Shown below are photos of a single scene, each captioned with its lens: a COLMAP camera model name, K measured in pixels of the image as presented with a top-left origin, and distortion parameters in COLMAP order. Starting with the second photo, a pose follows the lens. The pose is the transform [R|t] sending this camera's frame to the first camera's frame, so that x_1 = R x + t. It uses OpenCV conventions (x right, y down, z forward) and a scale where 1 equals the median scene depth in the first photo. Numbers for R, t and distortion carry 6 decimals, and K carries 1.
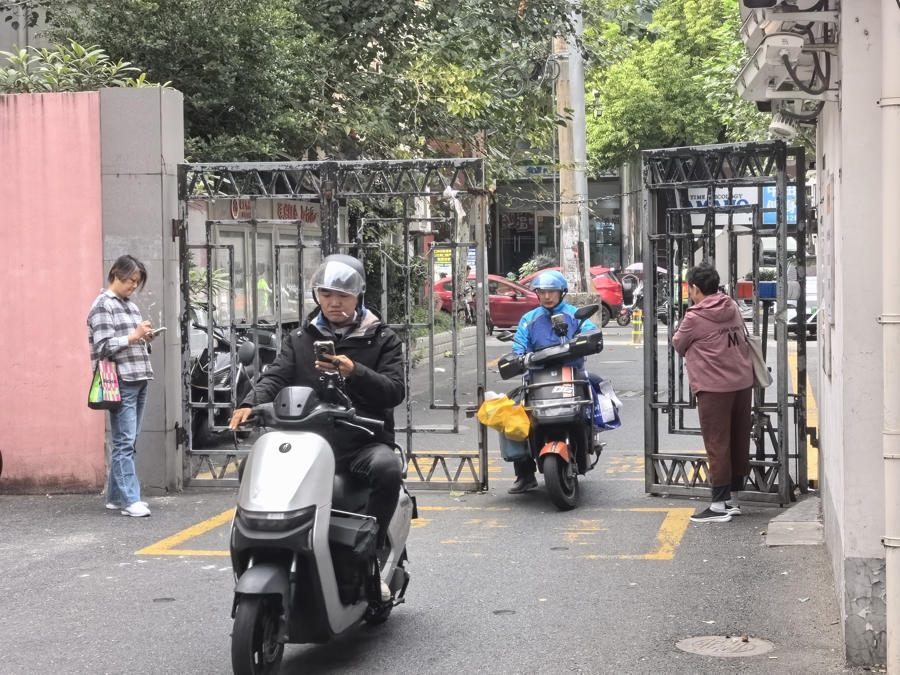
lens RADIAL K [[1787.3, 0, 446.8], [0, 1787.3, 336.2], [0, 0, 1]] dist [0.204776, 0.000000]
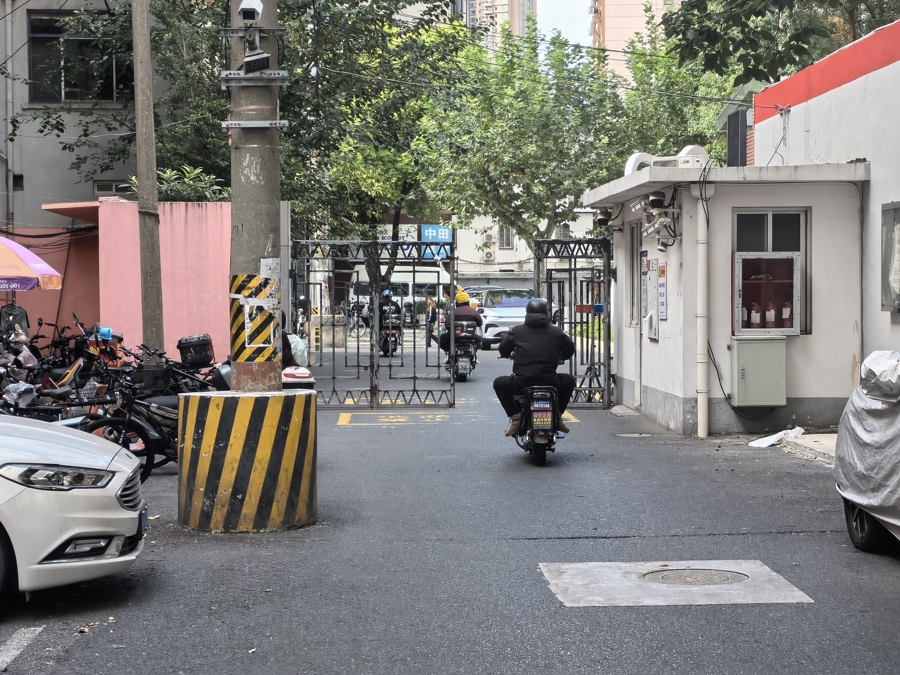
lens RADIAL K [[1787.3, 0, 451.7], [0, 1787.3, 338.0], [0, 0, 1]] dist [0.204776, 0.000000]
pose [[0.973946, 0.006107, 0.226699, -0.415086], [-0.002572, 0.999870, -0.015888, 0.038651], [-0.226767, 0.014891, 0.973835, -0.898830]]
